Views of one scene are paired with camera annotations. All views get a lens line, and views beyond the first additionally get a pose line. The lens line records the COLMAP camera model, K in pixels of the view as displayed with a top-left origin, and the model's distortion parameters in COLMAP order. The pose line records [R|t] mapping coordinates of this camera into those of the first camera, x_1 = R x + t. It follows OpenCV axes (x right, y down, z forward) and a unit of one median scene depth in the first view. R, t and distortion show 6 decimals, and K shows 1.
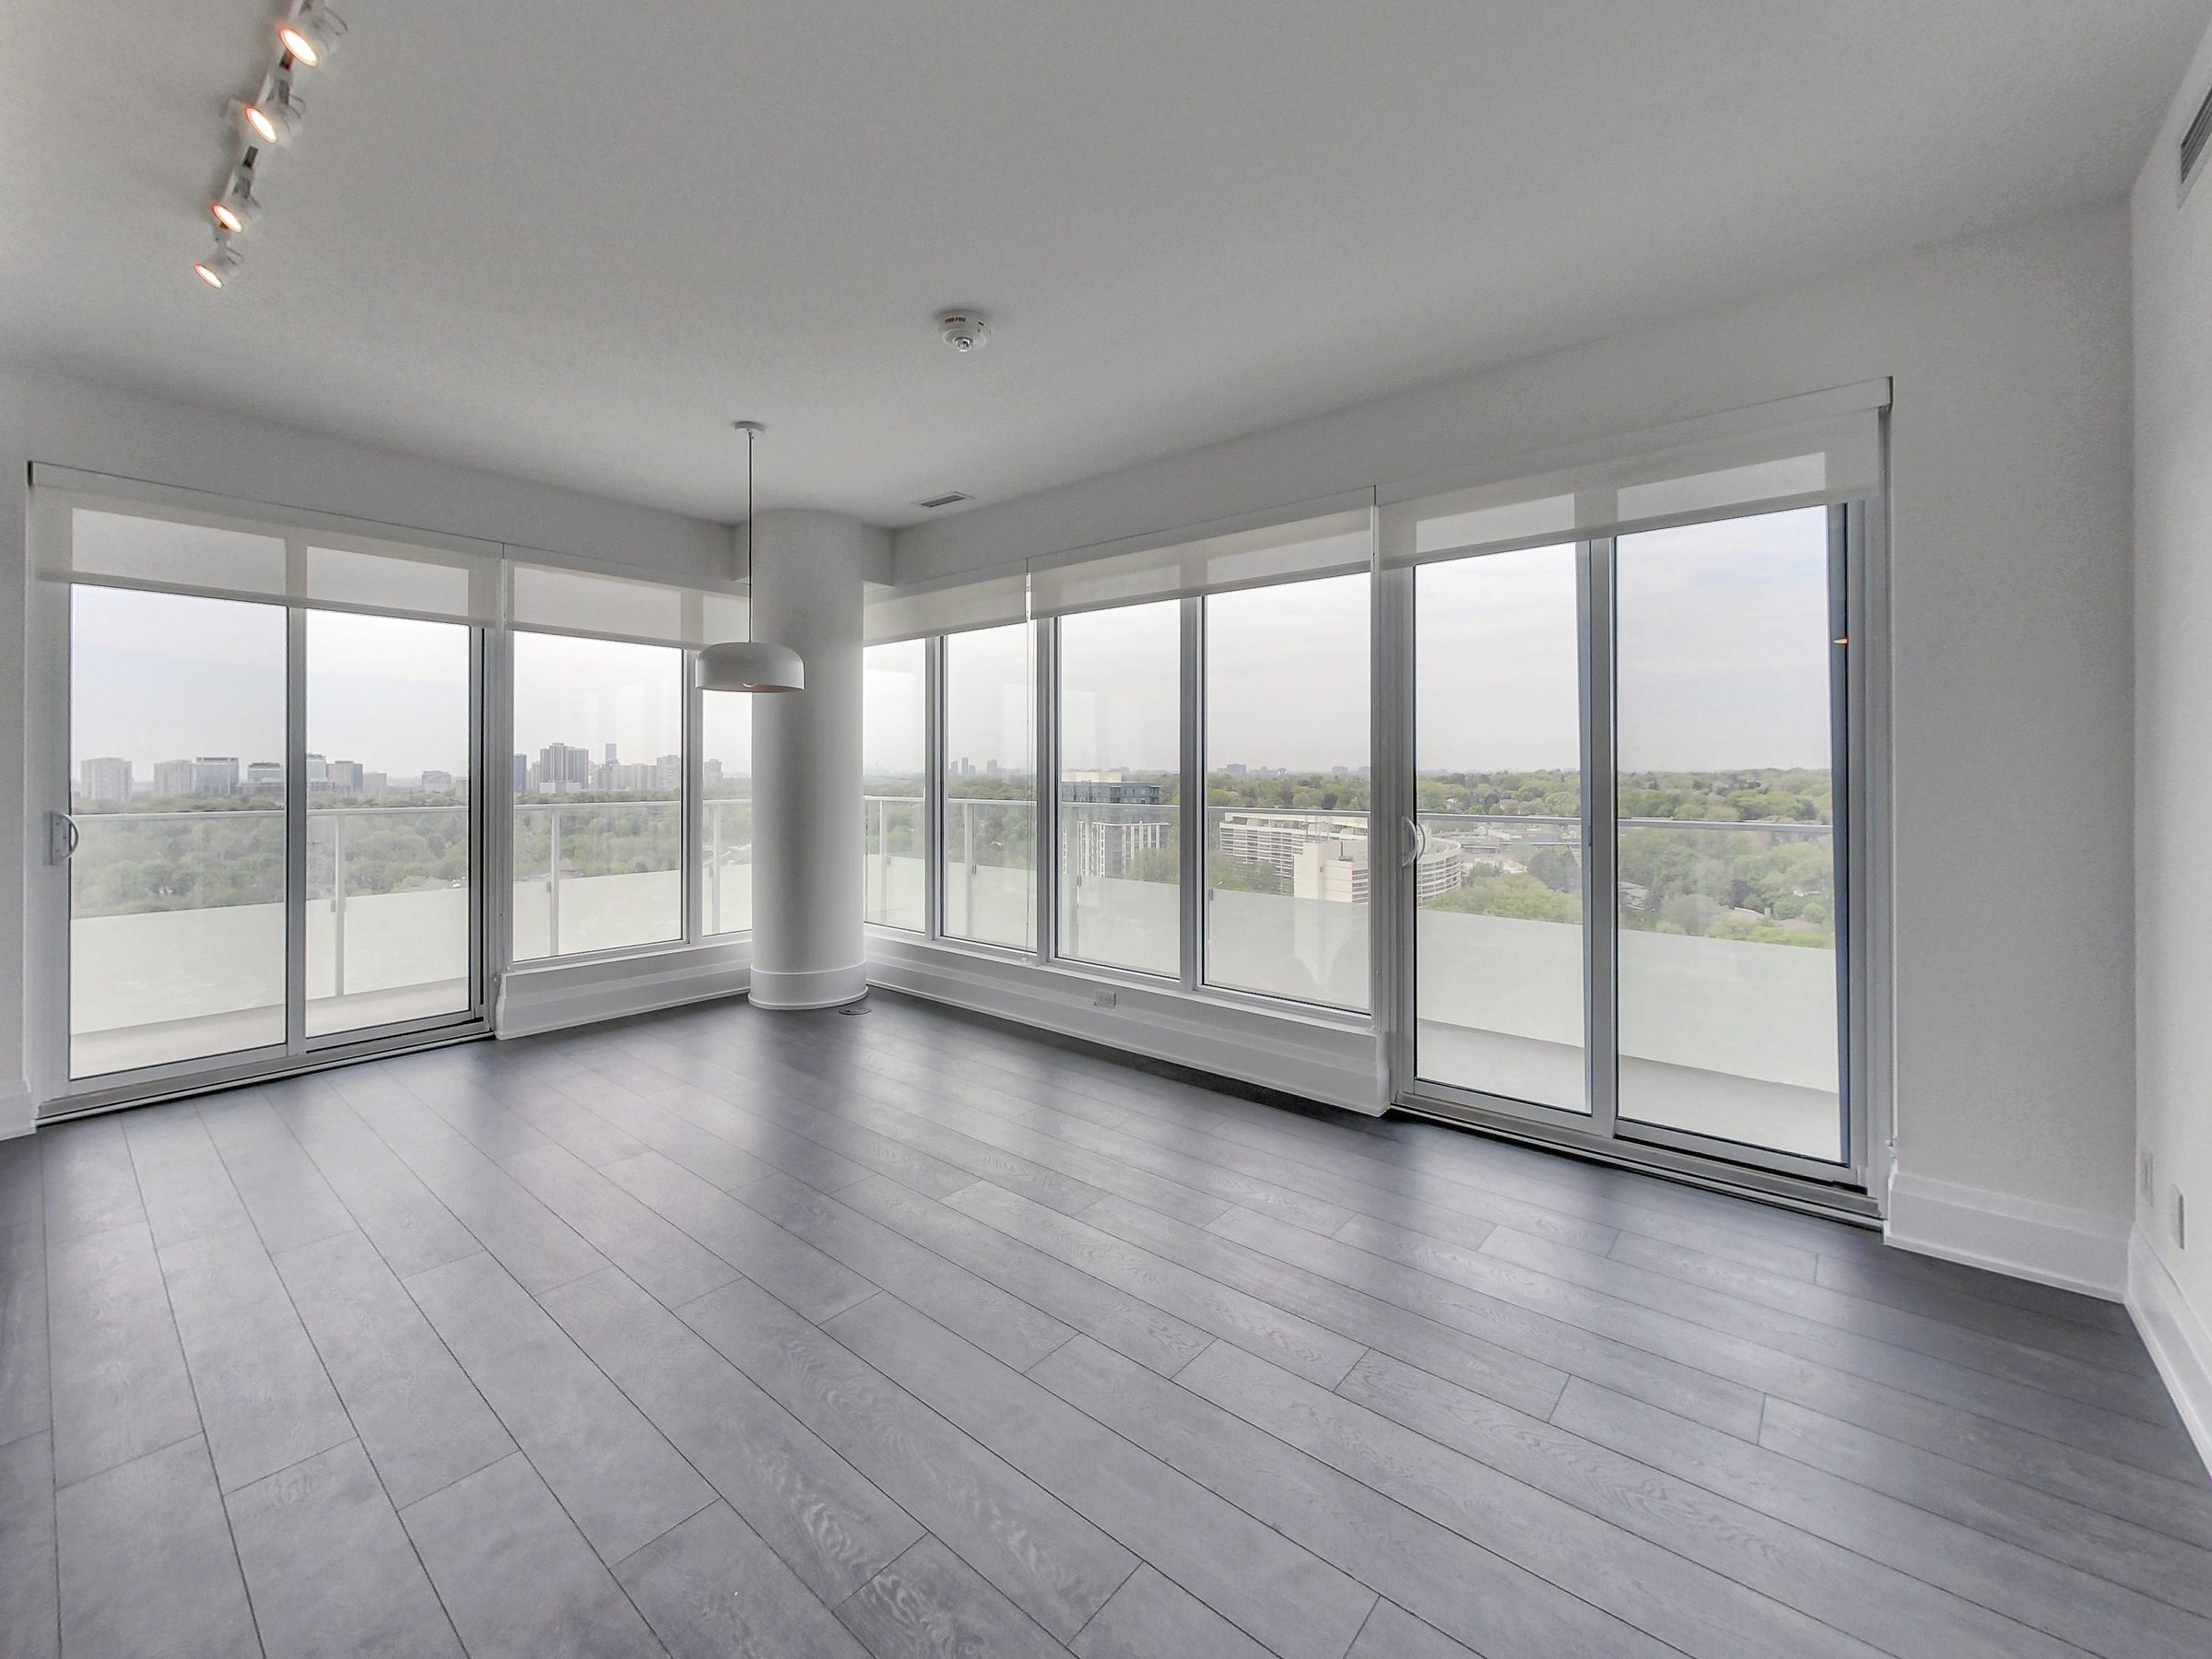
lens RADIAL K [[892.2, 0, 1104.6], [0, 892.2, 770.4], [0, 0, 1]] dist [0.000836, 0.000032]
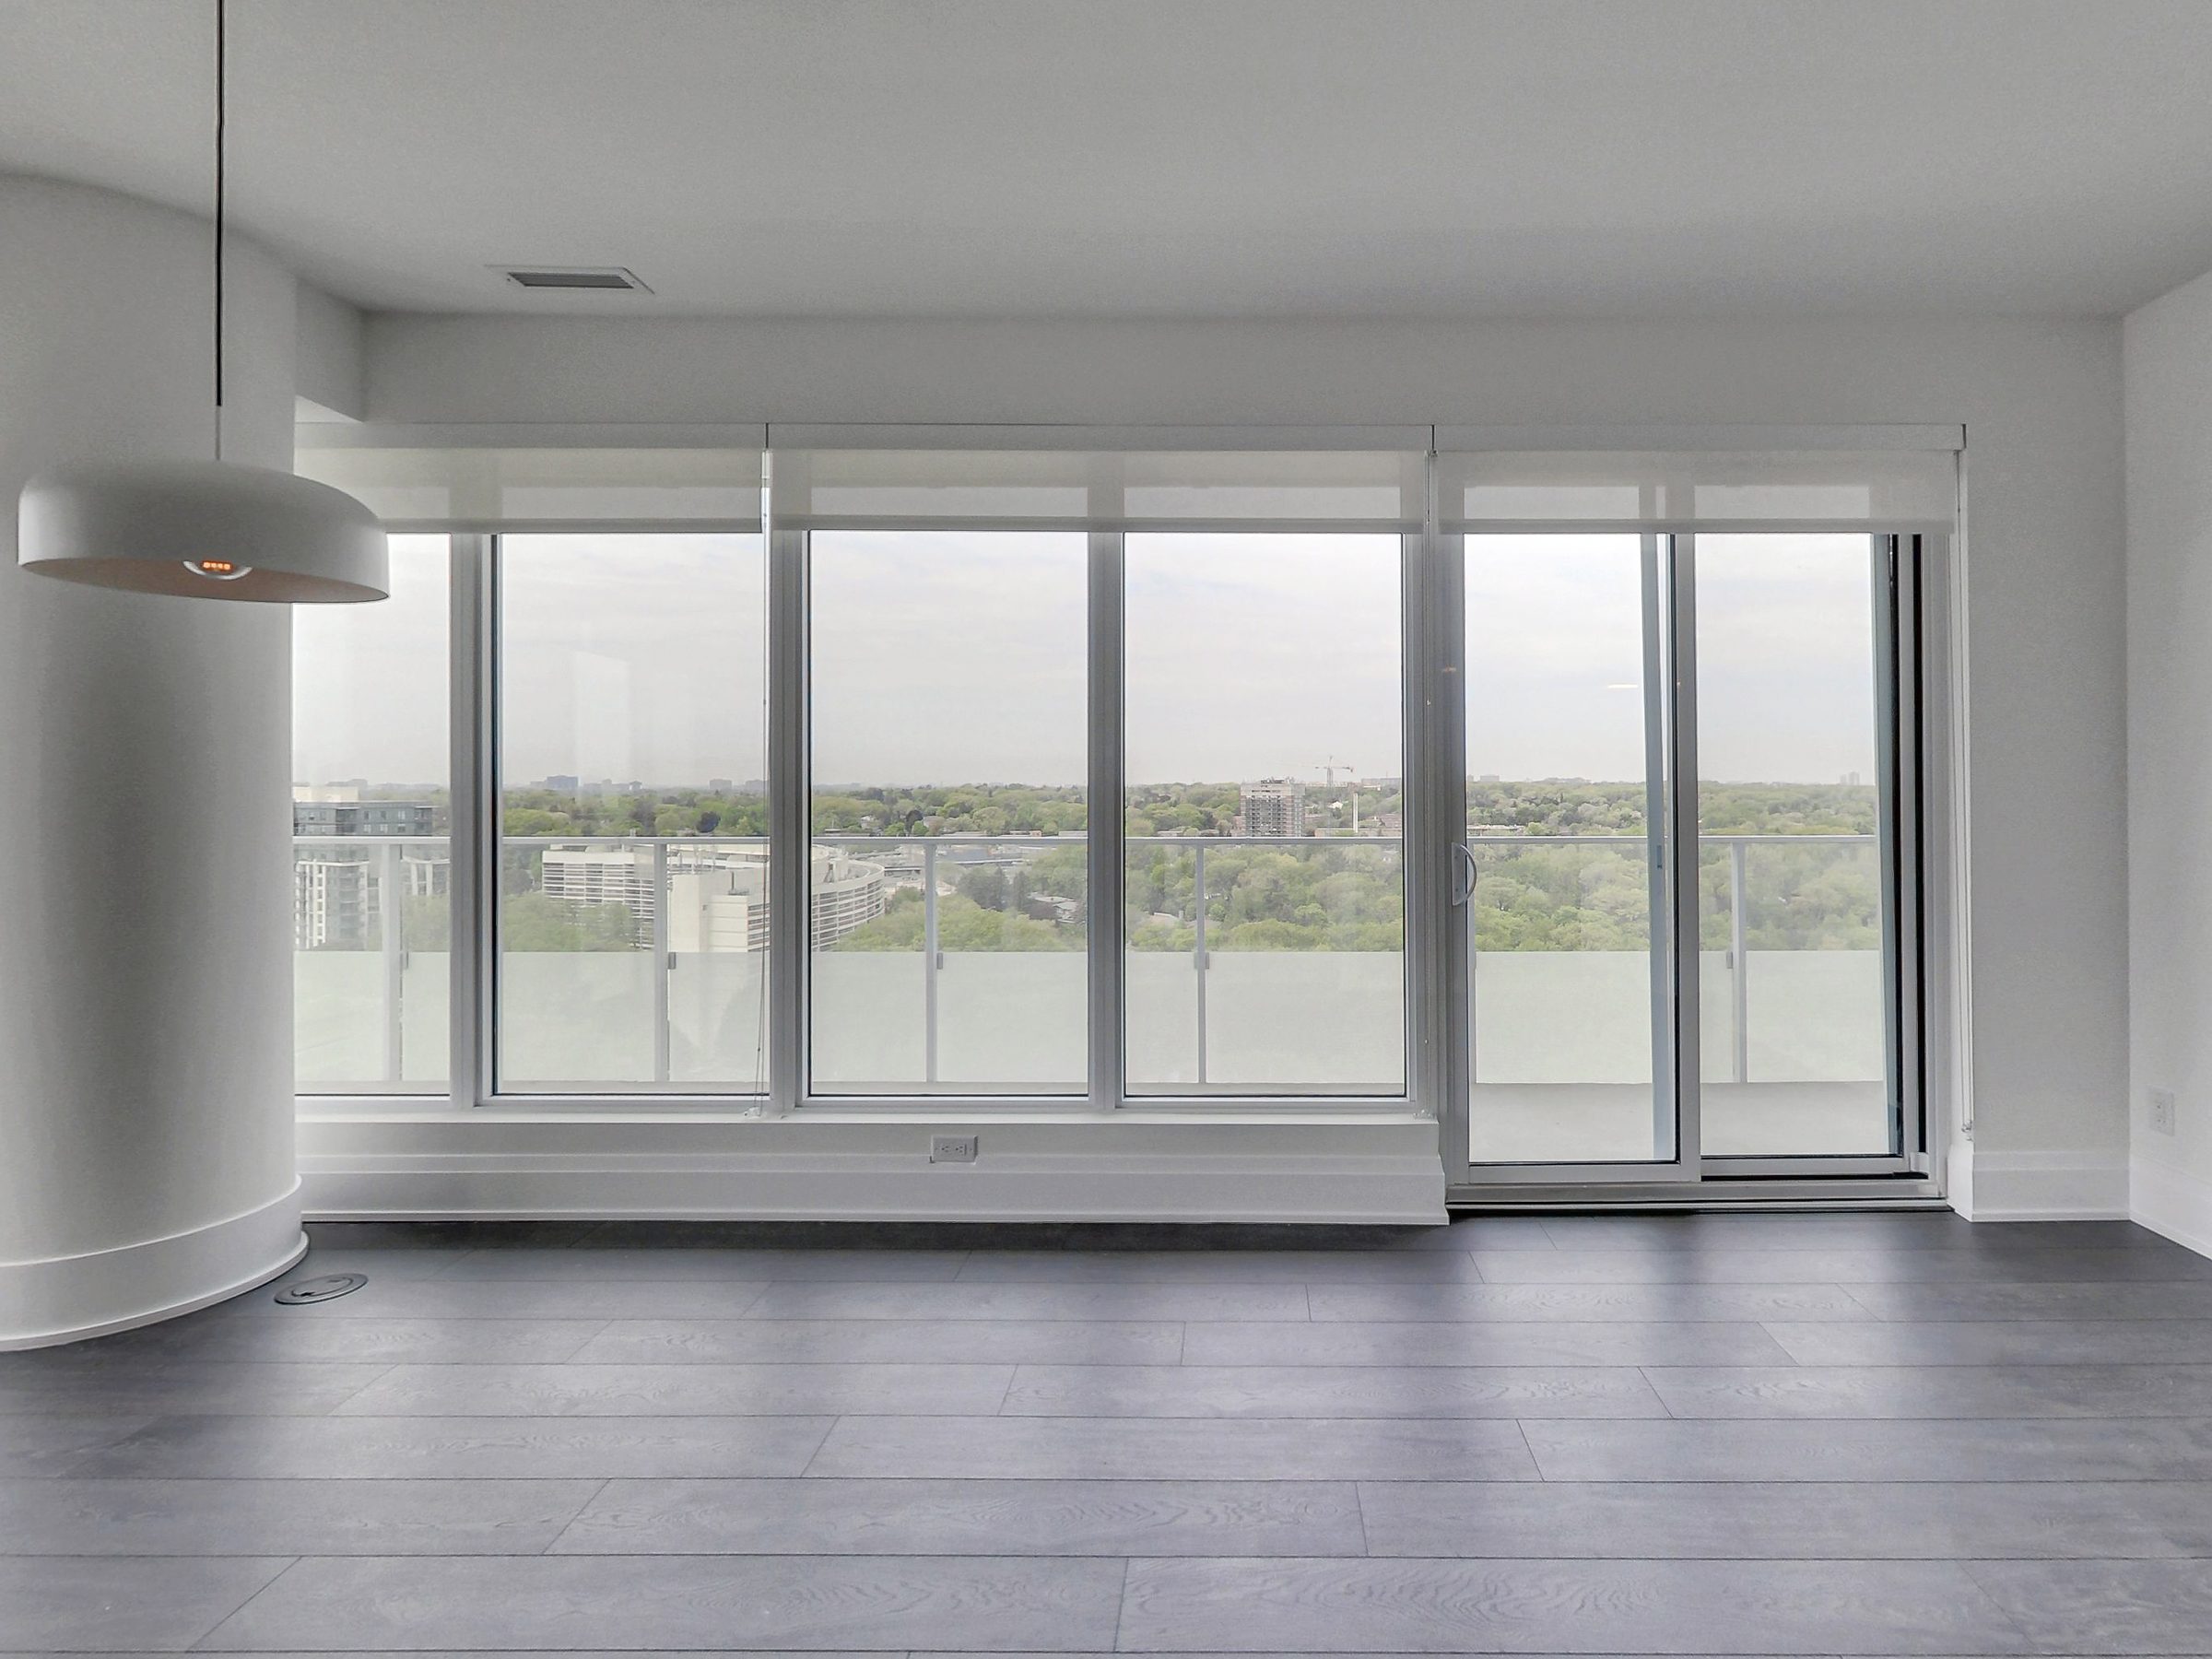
lens RADIAL K [[1012.2, 0, 1174.3], [0, 1012.2, 776.7], [0, 0, 1]] dist [-0.000854, 0.000079]
pose [[0.763135, 0.005603, 0.646215, -0.263452], [-0.000562, 0.999968, -0.008006, 0.000060], [-0.646239, 0.005746, 0.763113, 0.272358]]
